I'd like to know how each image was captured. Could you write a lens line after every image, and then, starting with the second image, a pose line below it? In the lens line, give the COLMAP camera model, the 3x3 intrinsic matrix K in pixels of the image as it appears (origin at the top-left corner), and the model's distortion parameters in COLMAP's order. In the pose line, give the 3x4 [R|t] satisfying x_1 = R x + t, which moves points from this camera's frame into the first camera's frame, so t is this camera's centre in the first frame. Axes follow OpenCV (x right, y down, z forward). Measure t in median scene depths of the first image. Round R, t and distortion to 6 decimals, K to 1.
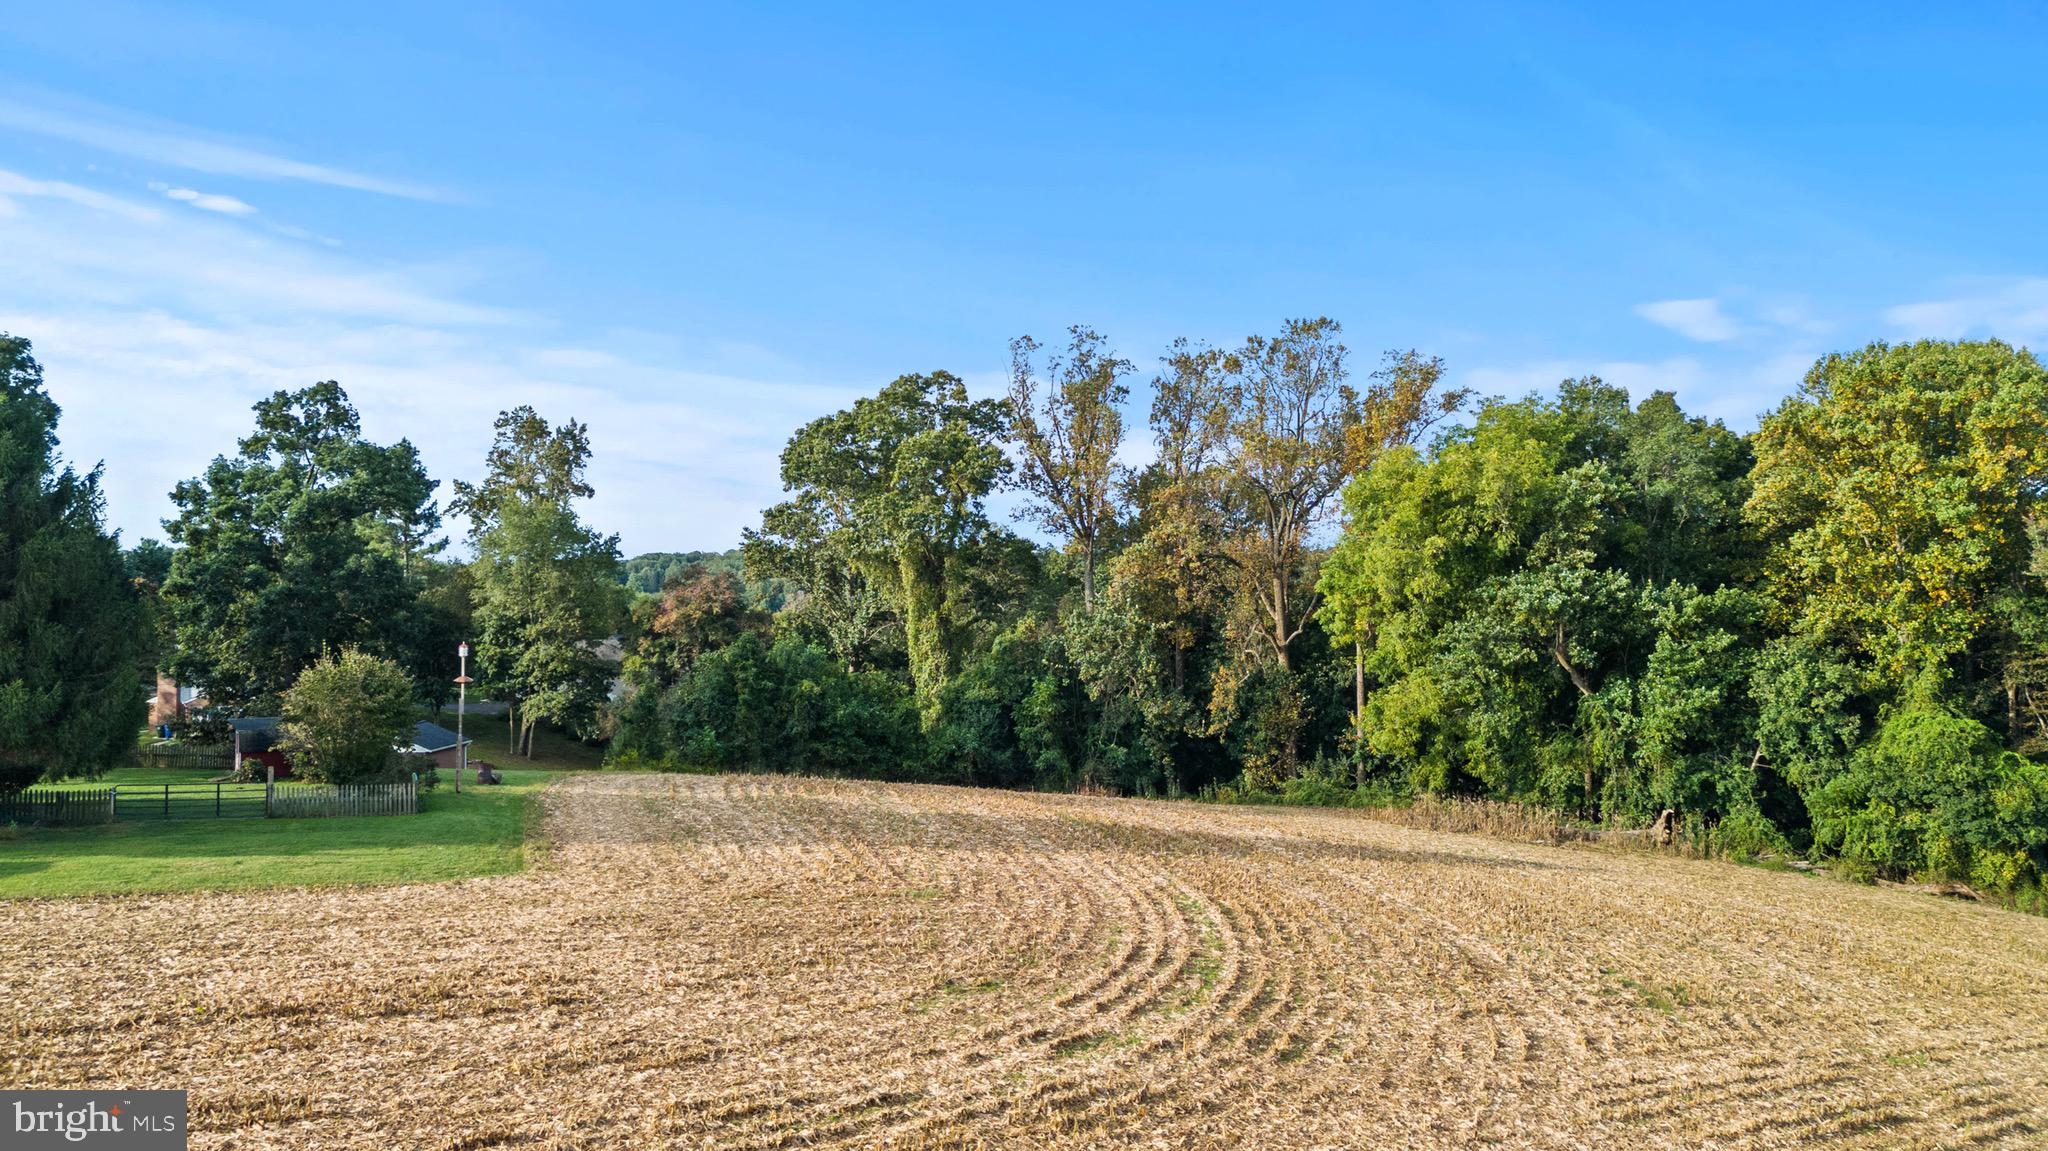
lens RADIAL K [[1538.1, 0, 1016.7], [0, 1538.1, 556.1], [0, 0, 1]] dist [0.077860, -0.064272]
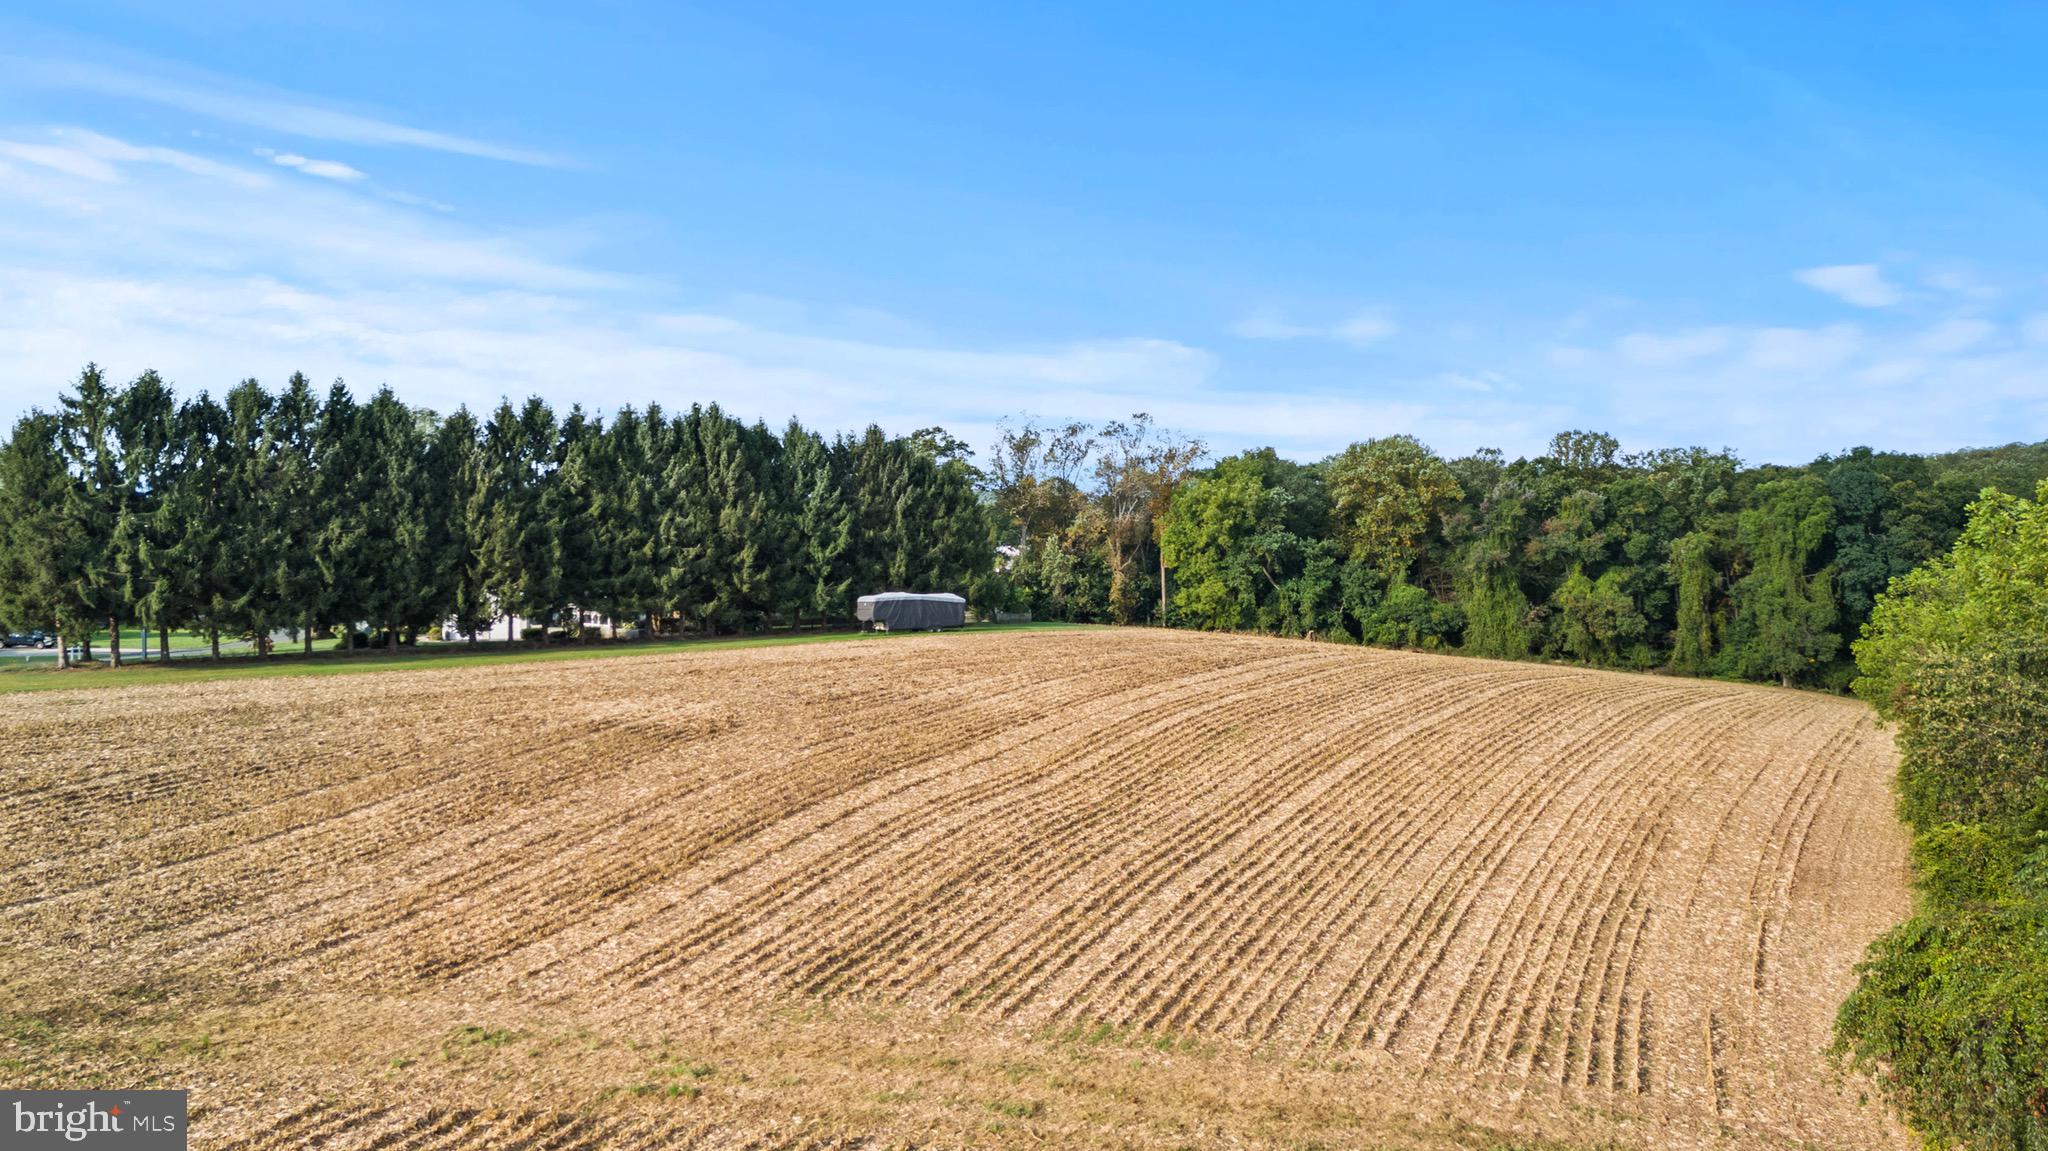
lens RADIAL K [[1538.1, 0, 1007.9], [0, 1538.1, 531.4], [0, 0, 1]] dist [0.077860, -0.064272]
pose [[0.906250, -0.003834, 0.422724, -1.035725], [-0.004716, 0.999805, 0.019178, -0.038322], [-0.422715, -0.019373, 0.906055, -0.994528]]
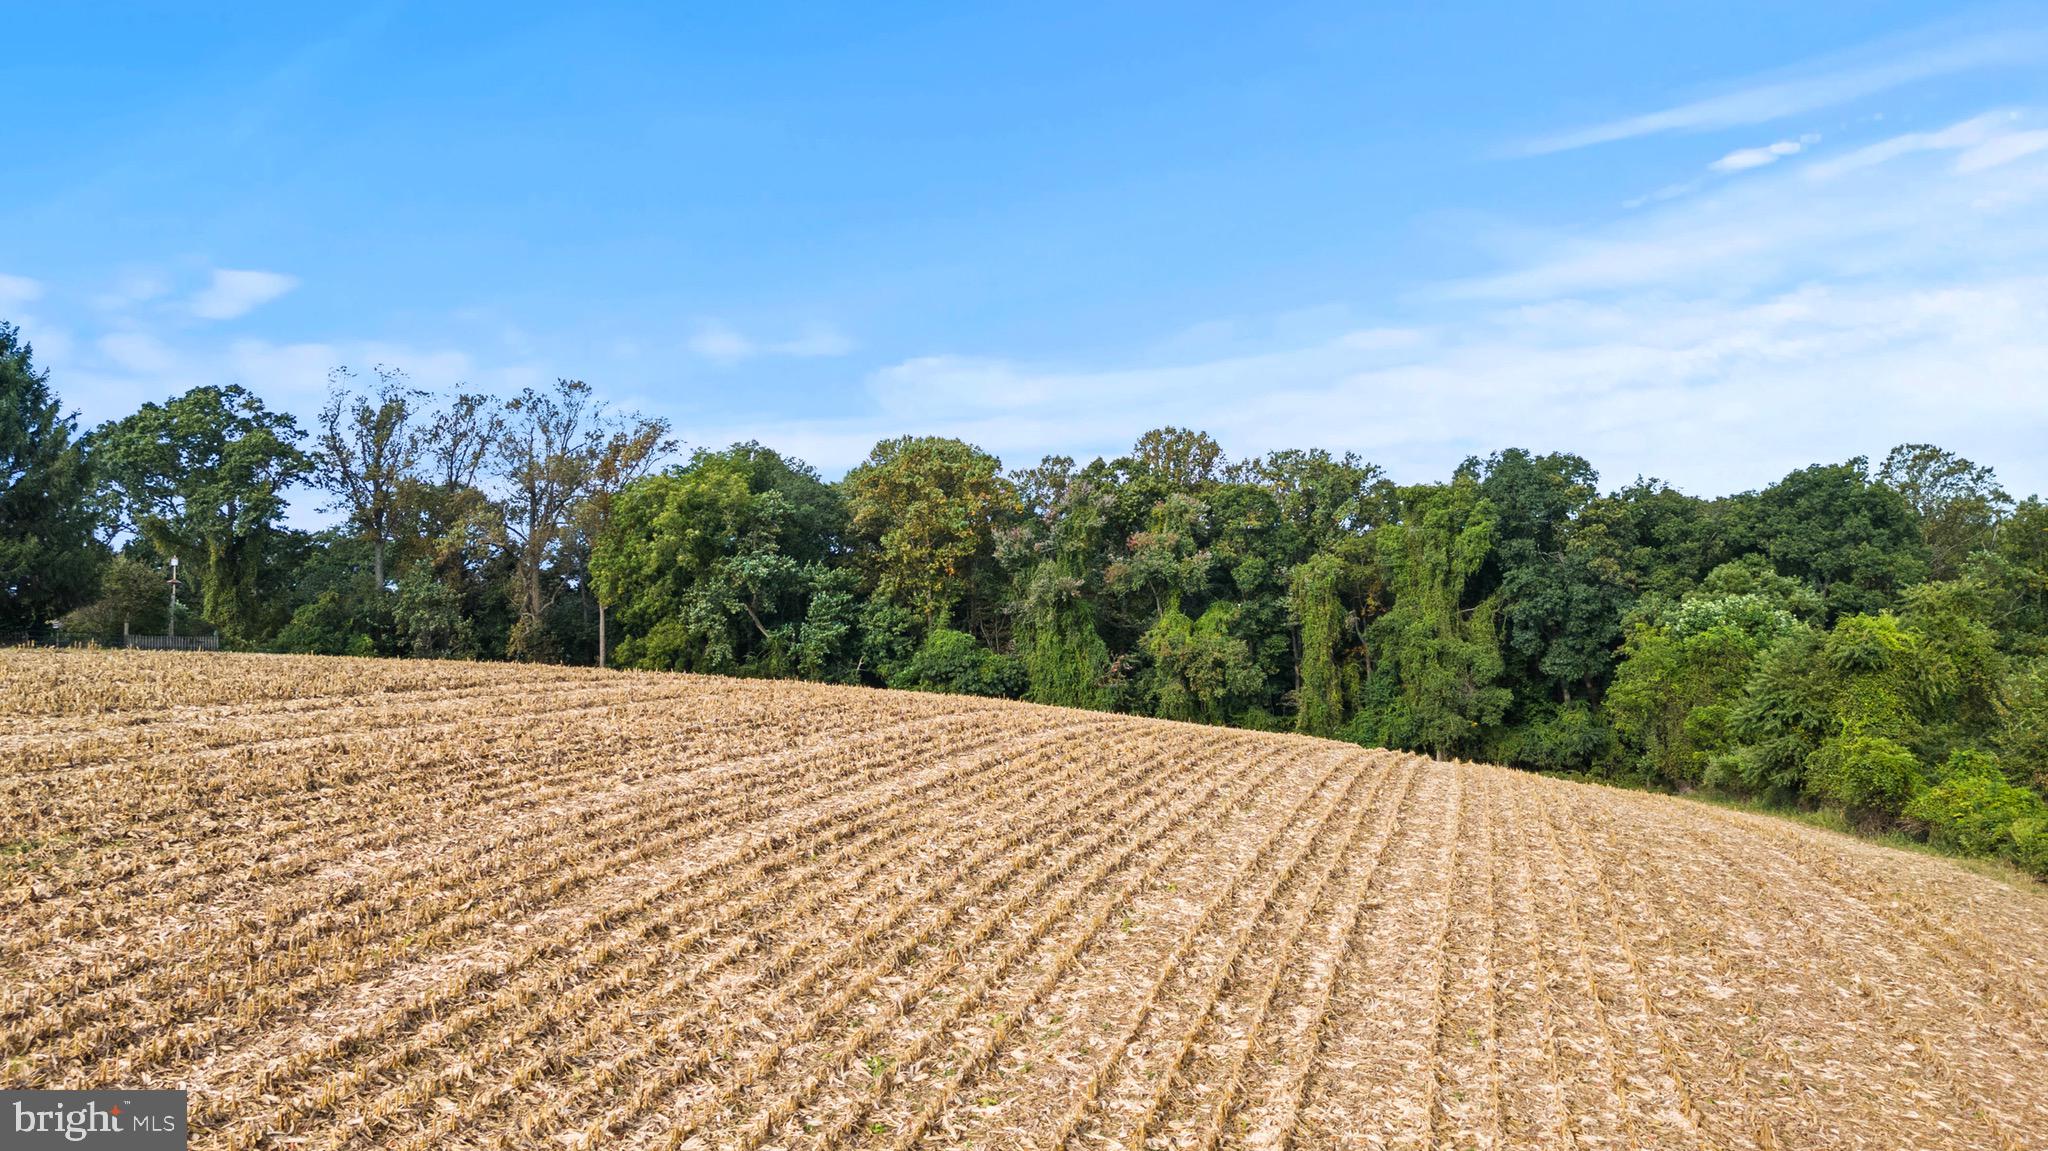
lens RADIAL K [[1532.0, 0, 991.9], [0, 1532.0, 554.4], [0, 0, 1]] dist [0.099245, -0.016651]
pose [[0.770975, 0.036713, 0.635806, -0.500781], [-0.012005, 0.998997, -0.043127, 0.076420], [-0.636752, 0.025617, 0.770643, -0.417959]]
